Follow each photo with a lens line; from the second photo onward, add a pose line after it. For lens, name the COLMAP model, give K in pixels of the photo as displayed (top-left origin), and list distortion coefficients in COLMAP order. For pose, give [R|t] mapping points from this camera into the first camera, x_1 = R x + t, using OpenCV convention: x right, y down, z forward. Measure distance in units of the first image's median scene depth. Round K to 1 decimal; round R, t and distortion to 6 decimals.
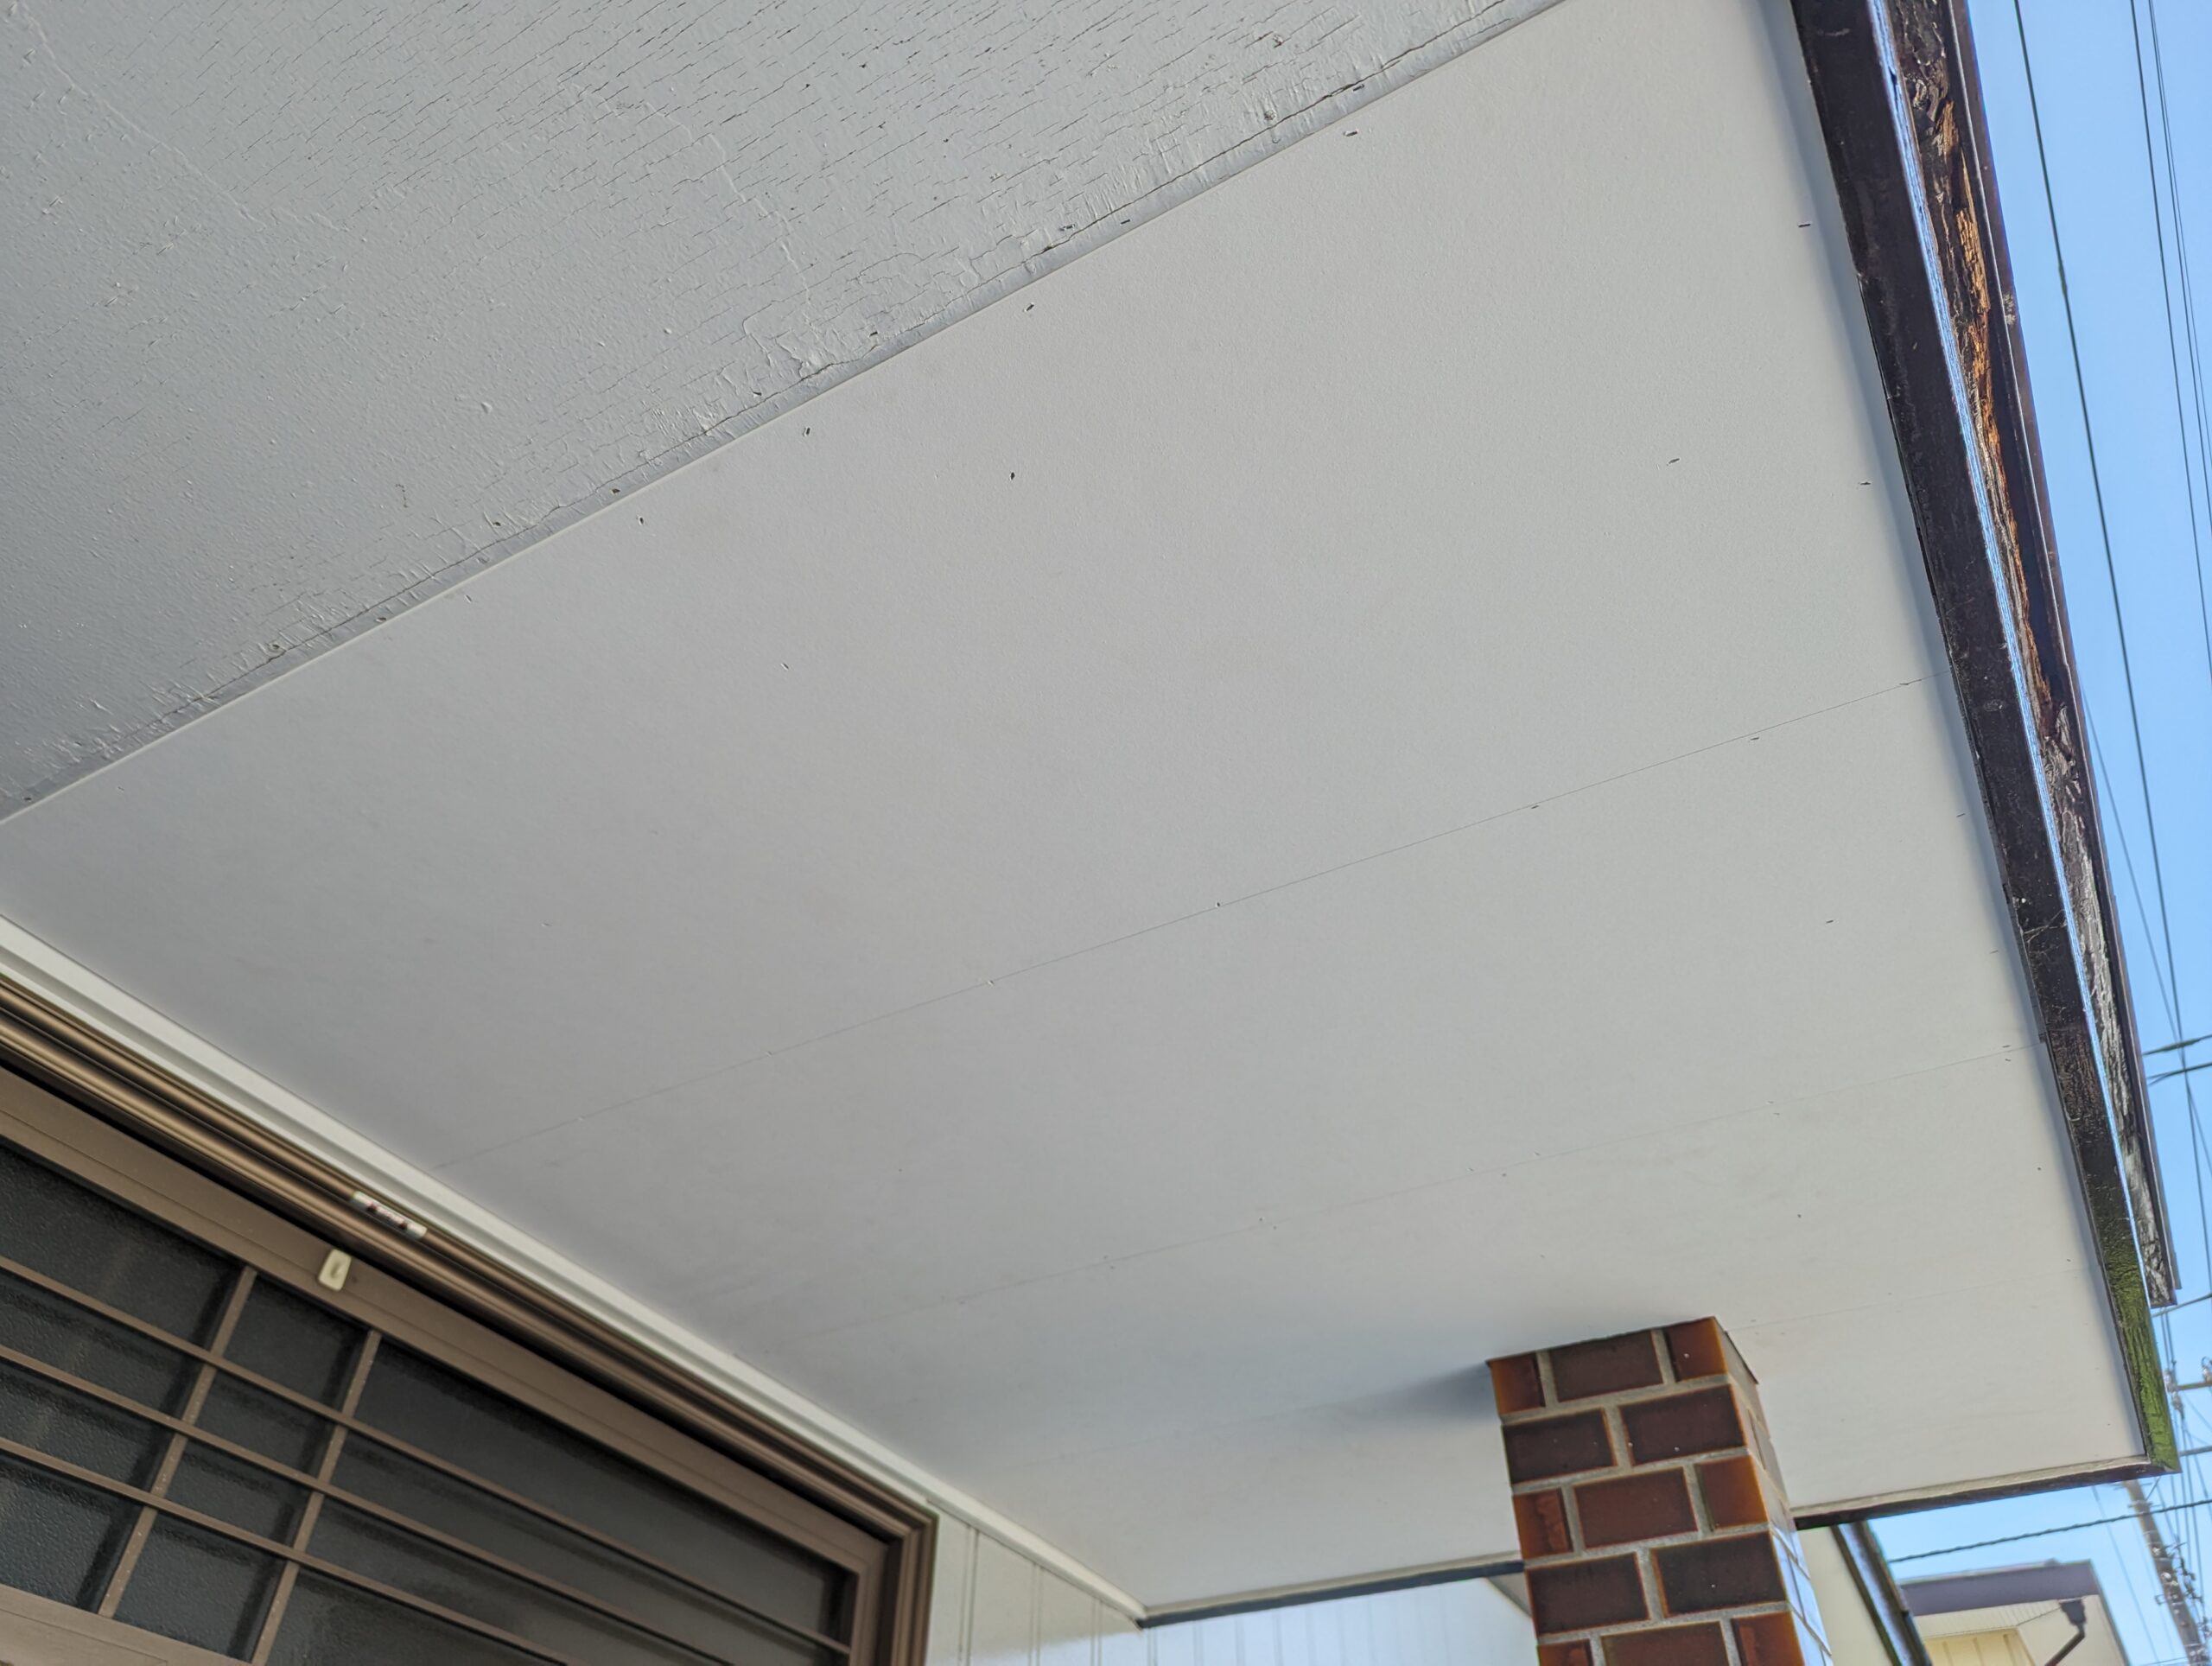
lens RADIAL K [[1565.0, 0, 1090.6], [0, 1565.0, 840.8], [0, 0, 1]] dist [0.048881, -0.025919]
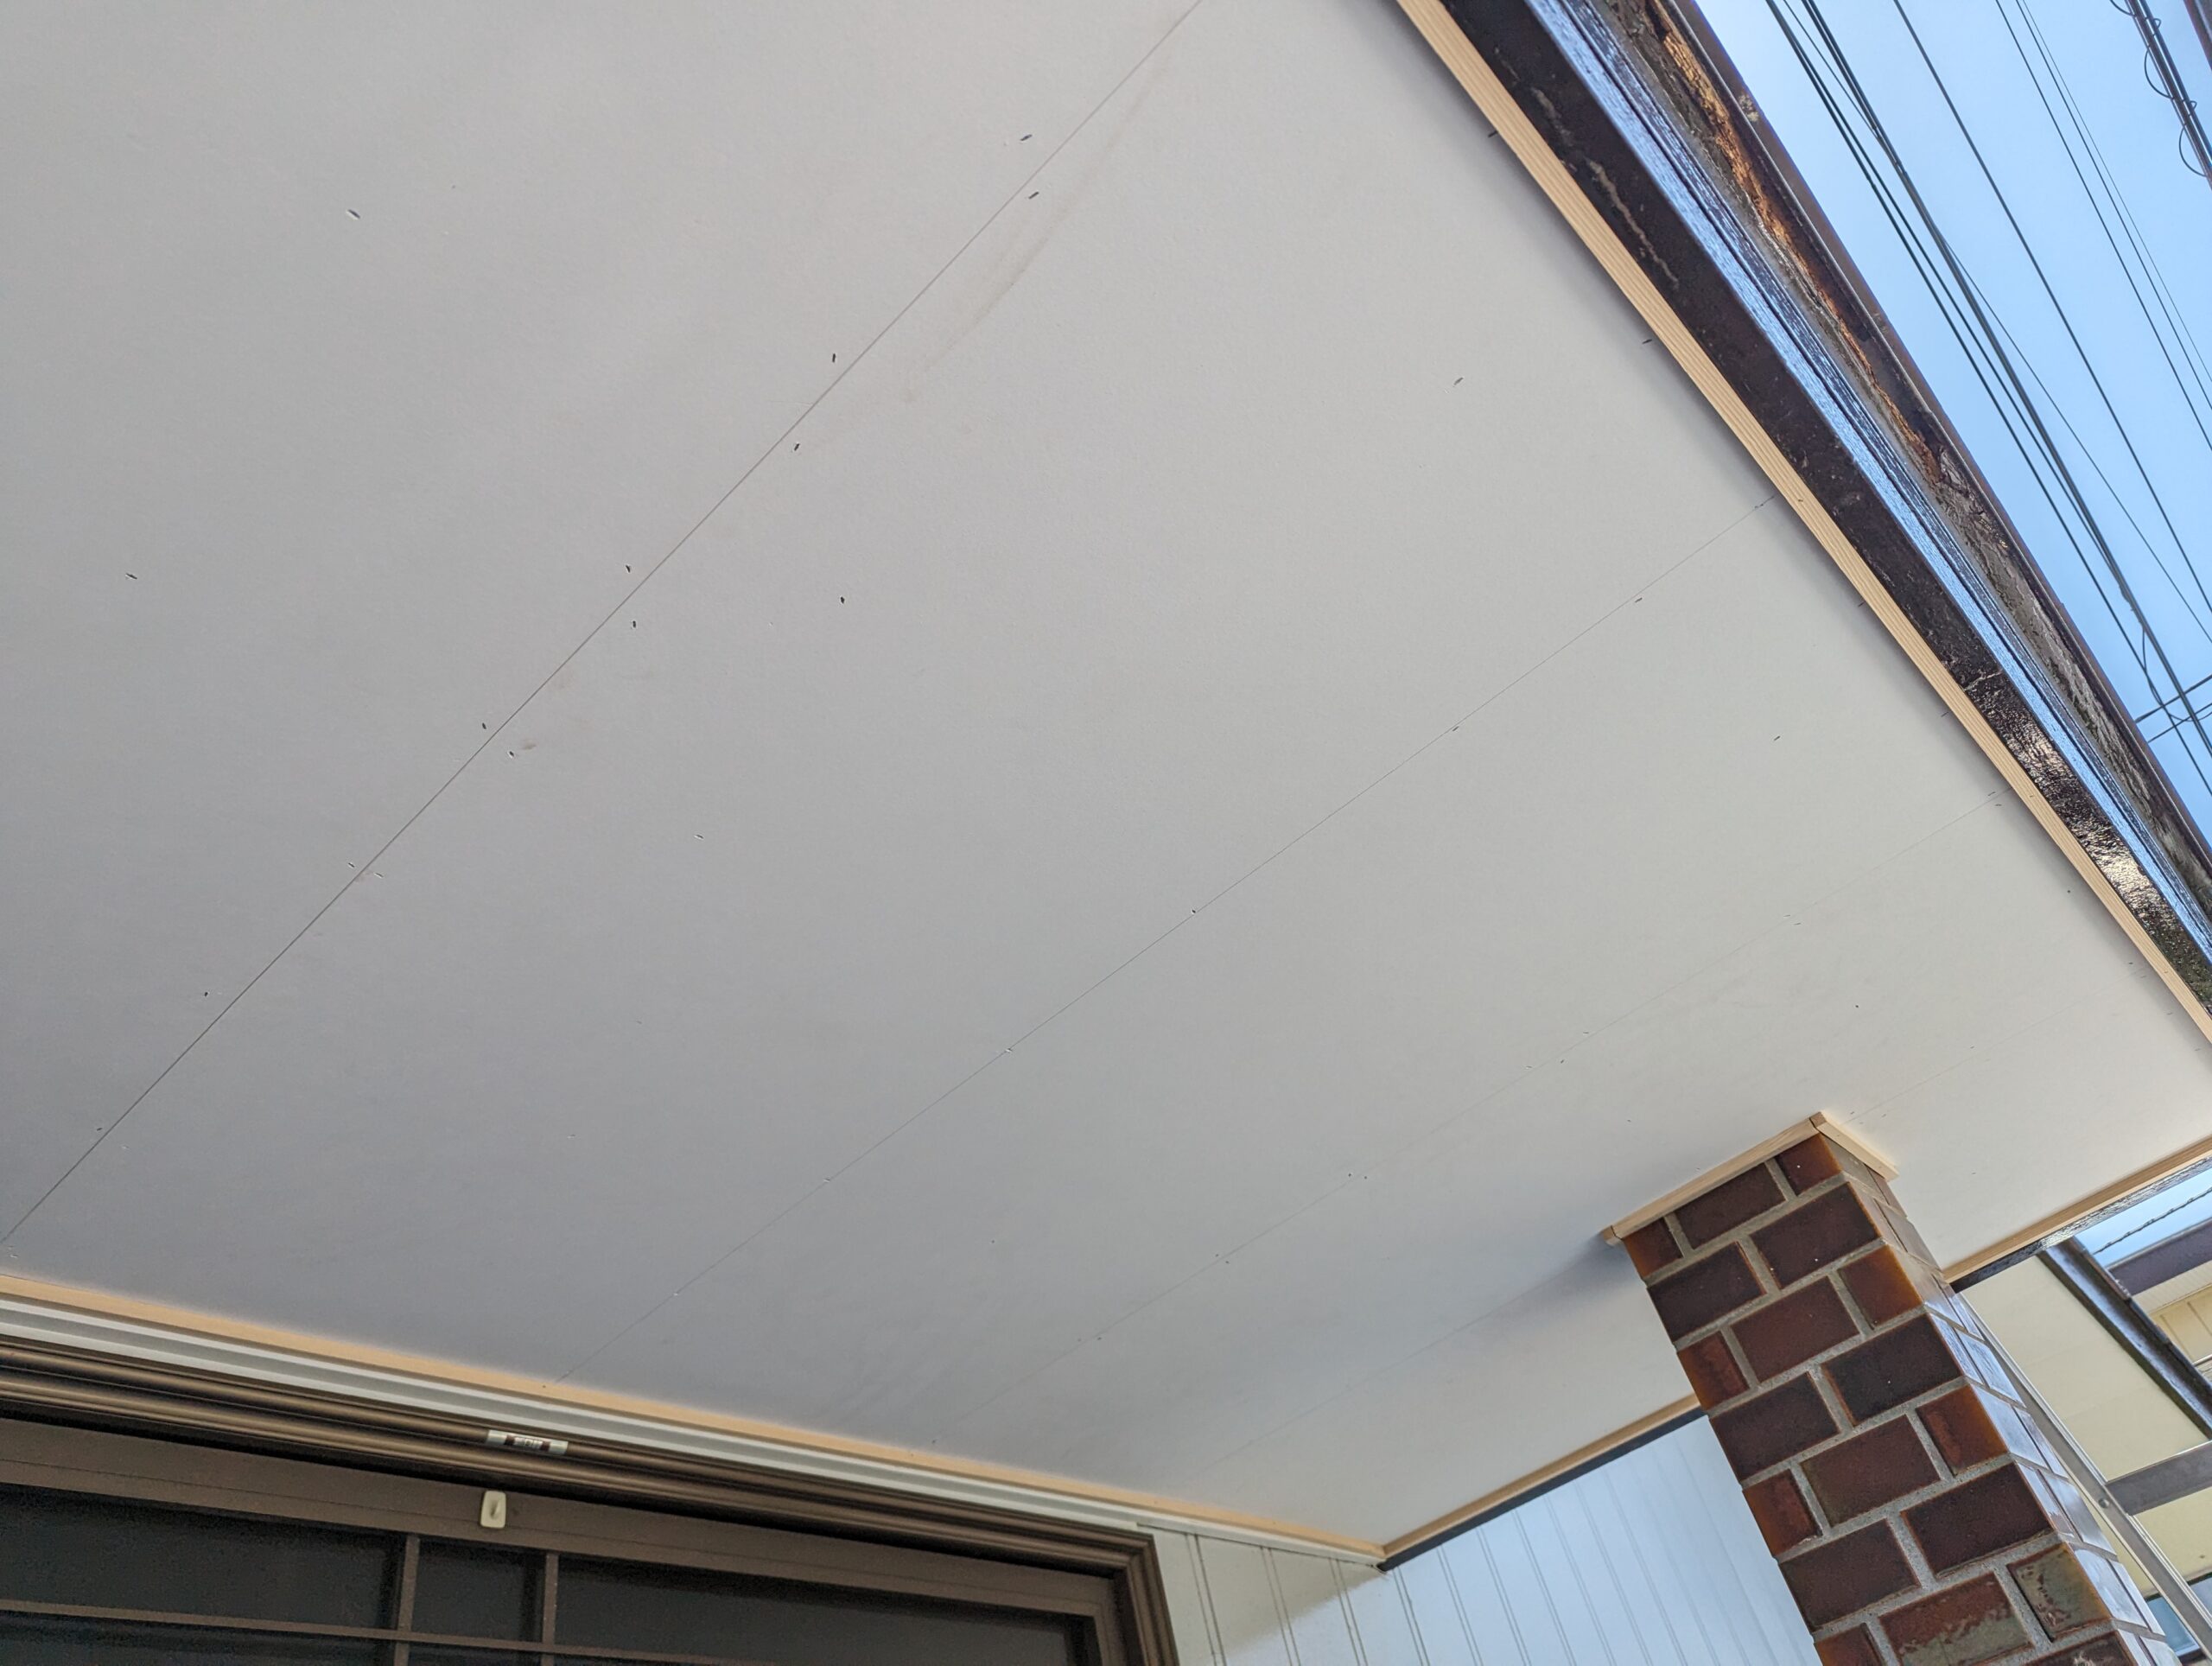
lens RADIAL K [[1565.0, 0, 1110.8], [0, 1565.0, 829.8], [0, 0, 1]] dist [0.048881, -0.025919]
pose [[0.949240, -0.314124, -0.016416, 0.048003], [0.314345, 0.949217, 0.013202, -0.029360], [0.011435, -0.017692, 0.999778, -0.004177]]
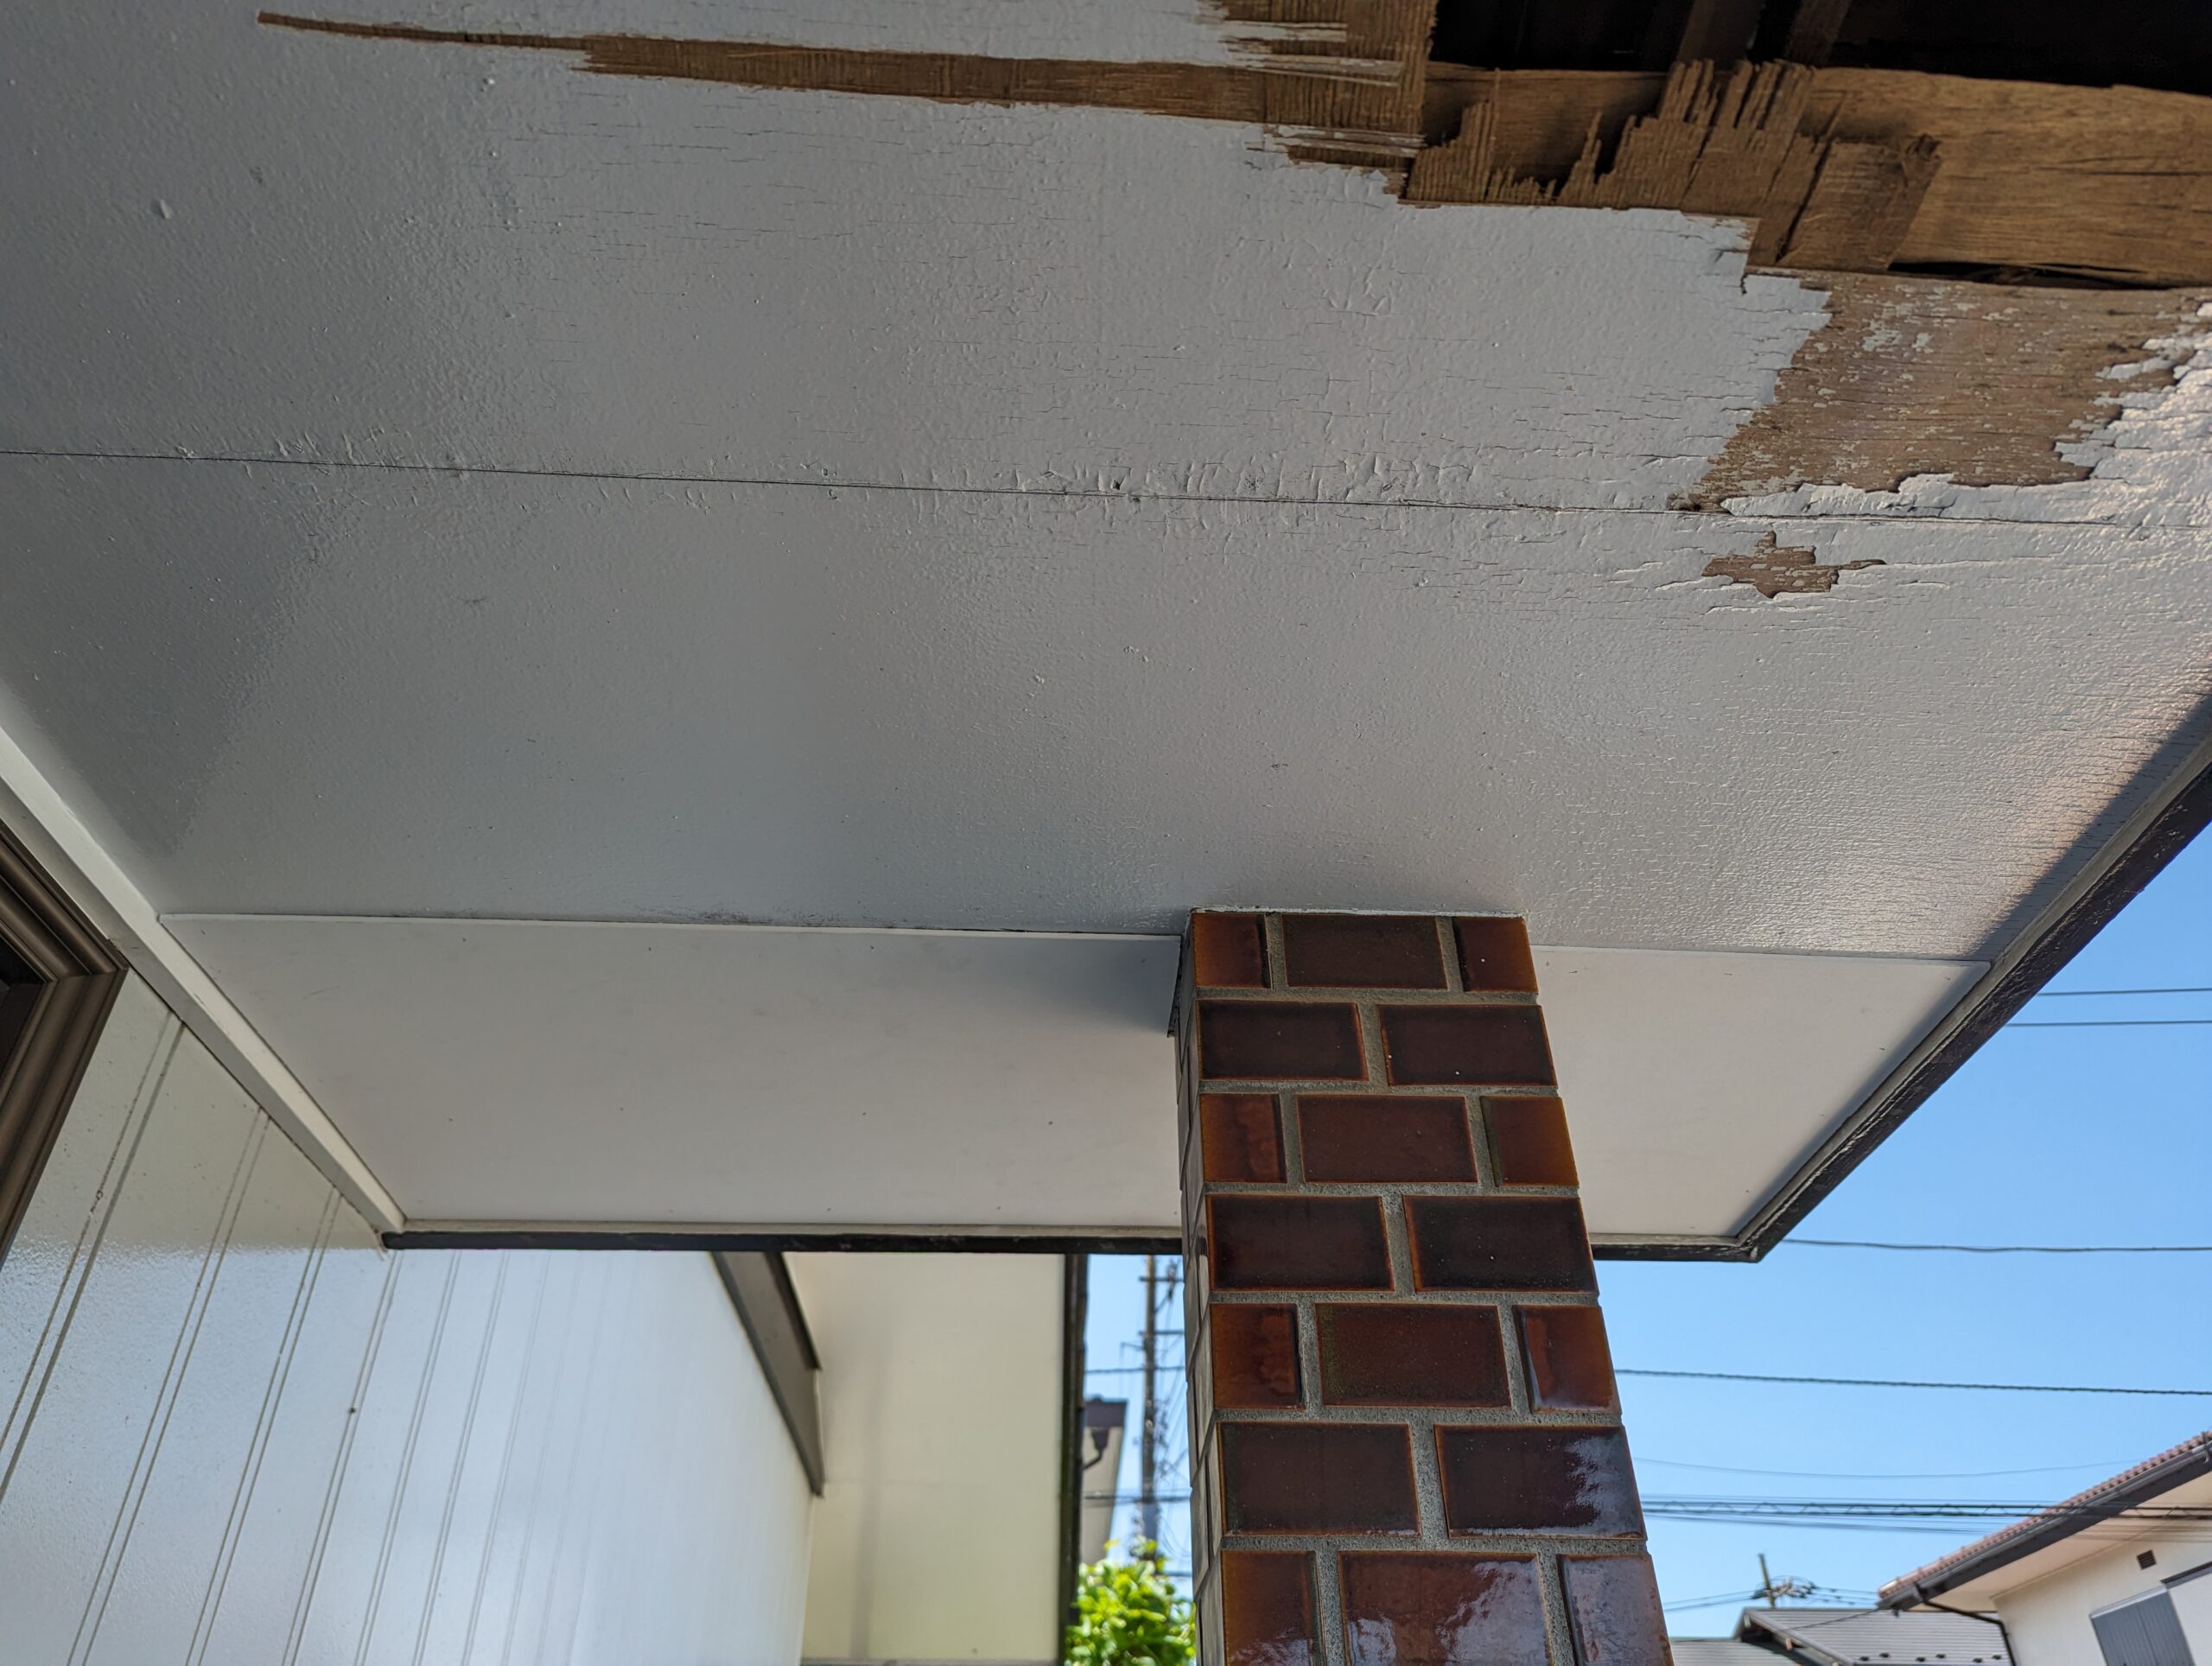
lens RADIAL K [[1565.0, 0, 1089.3], [0, 1565.0, 838.1], [0, 0, 1]] dist [0.048881, -0.025919]
pose [[0.851862, 0.295929, 0.432154, -0.082560], [-0.344023, 0.938285, 0.035622, 0.323715], [-0.394942, -0.179016, 0.901096, 0.482556]]
